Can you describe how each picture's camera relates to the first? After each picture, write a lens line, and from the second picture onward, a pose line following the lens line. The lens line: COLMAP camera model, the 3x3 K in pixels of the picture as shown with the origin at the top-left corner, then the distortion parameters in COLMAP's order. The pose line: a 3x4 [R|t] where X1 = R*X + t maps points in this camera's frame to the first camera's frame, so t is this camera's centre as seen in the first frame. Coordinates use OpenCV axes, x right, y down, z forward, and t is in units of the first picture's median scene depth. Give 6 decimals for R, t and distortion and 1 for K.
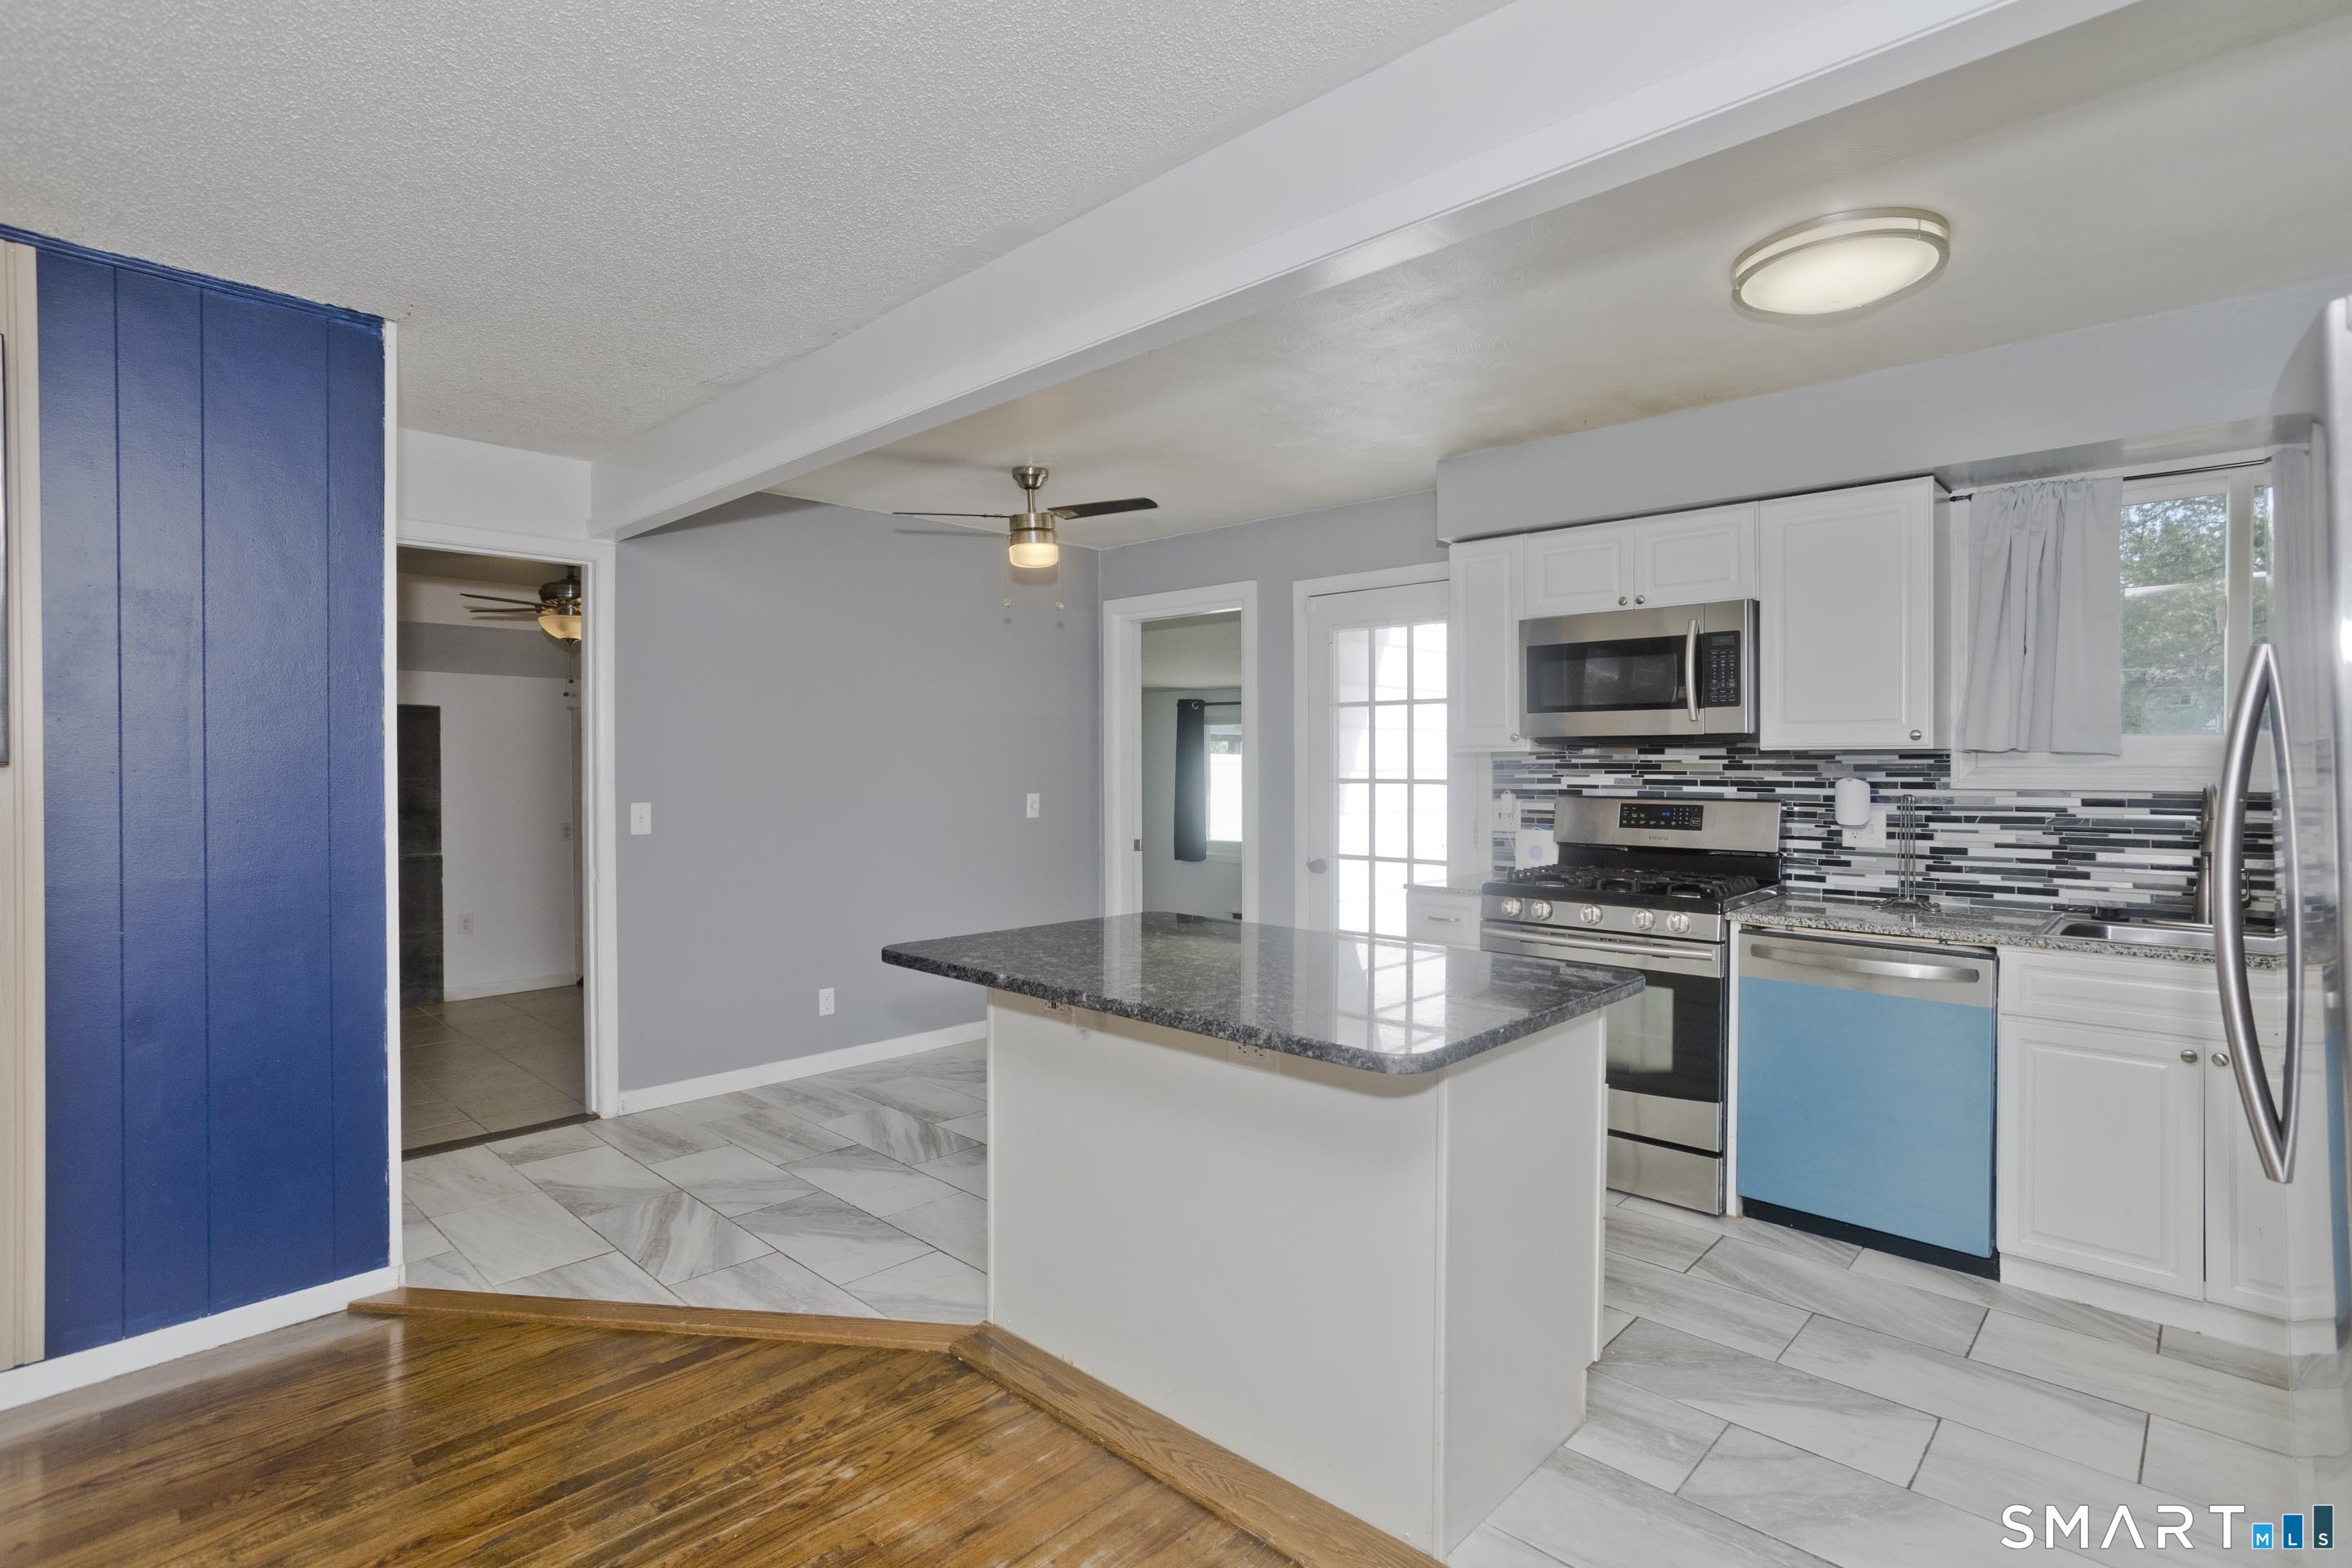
lens RADIAL K [[1131.0, 0, 1176.0], [0, 1131.0, 784.0], [0, 0, 1]] dist [-0.025190, 0.000080]
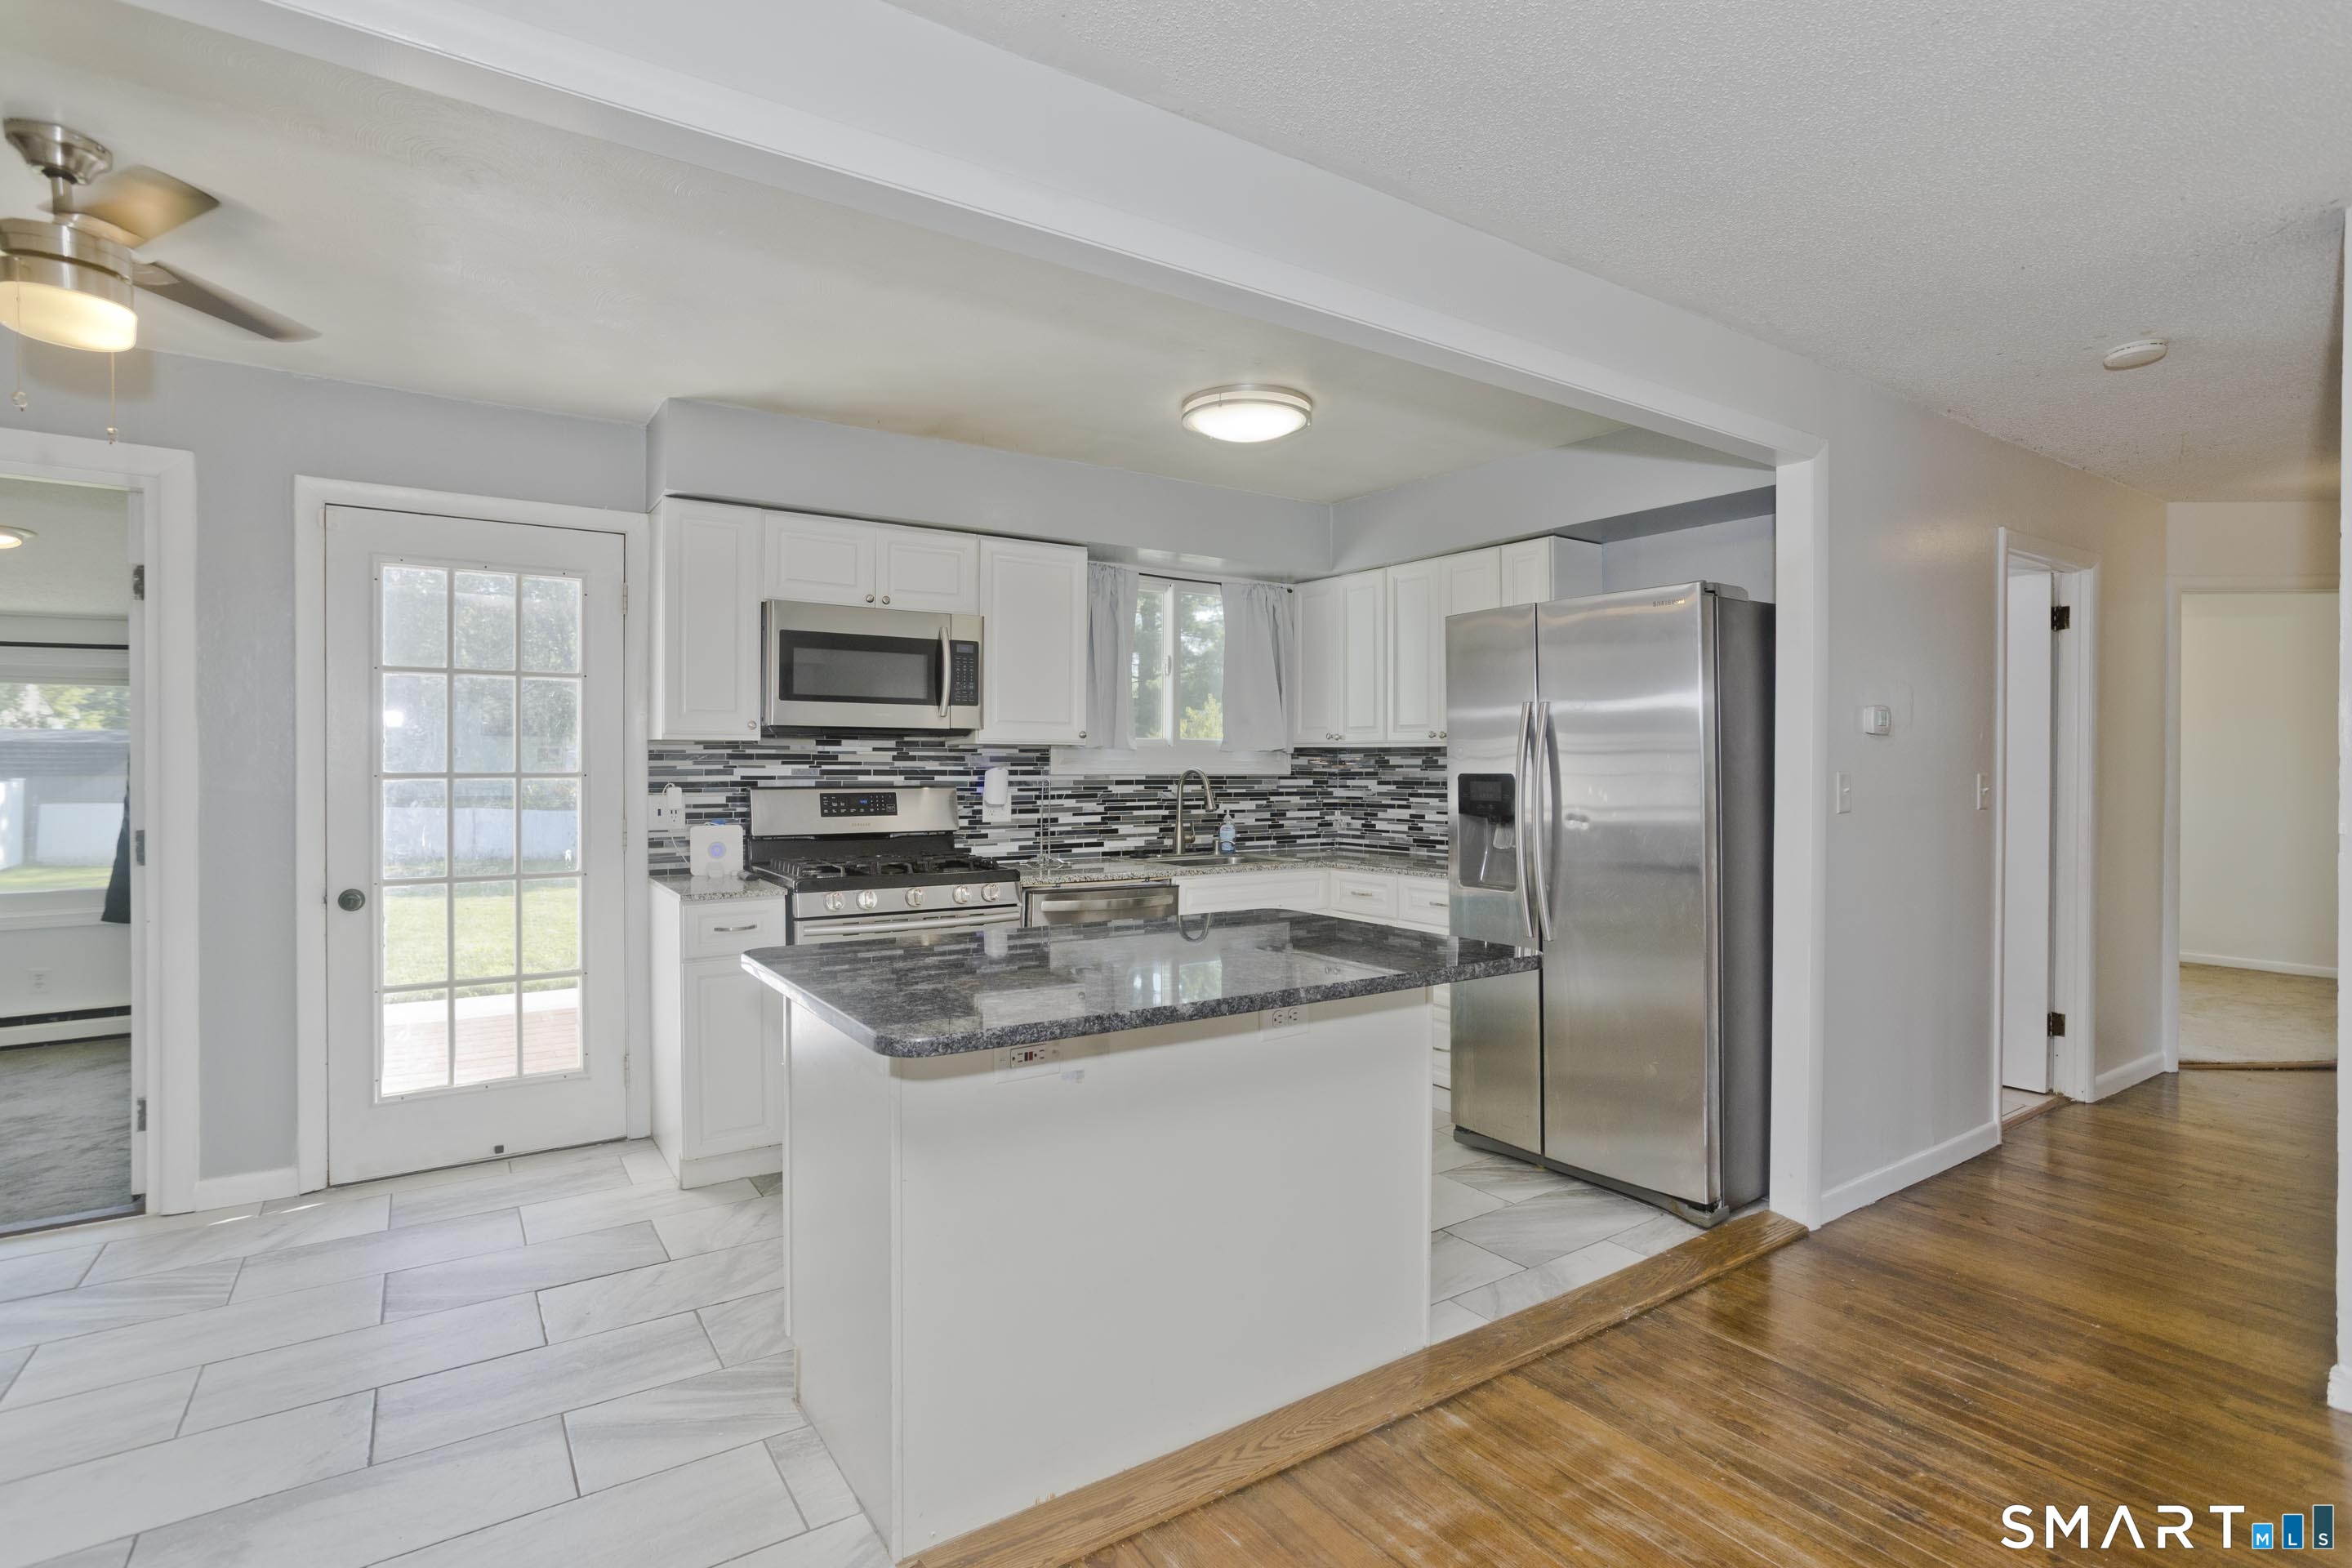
lens RADIAL K [[1131.0, 0, 1176.0], [0, 1131.0, 784.0], [0, 0, 1]] dist [-0.025190, 0.000080]
pose [[0.223912, -0.010600, 0.974552, -0.548474], [0.017103, 0.999830, 0.006946, 0.007746], [-0.974459, 0.015112, 0.224055, 0.482508]]
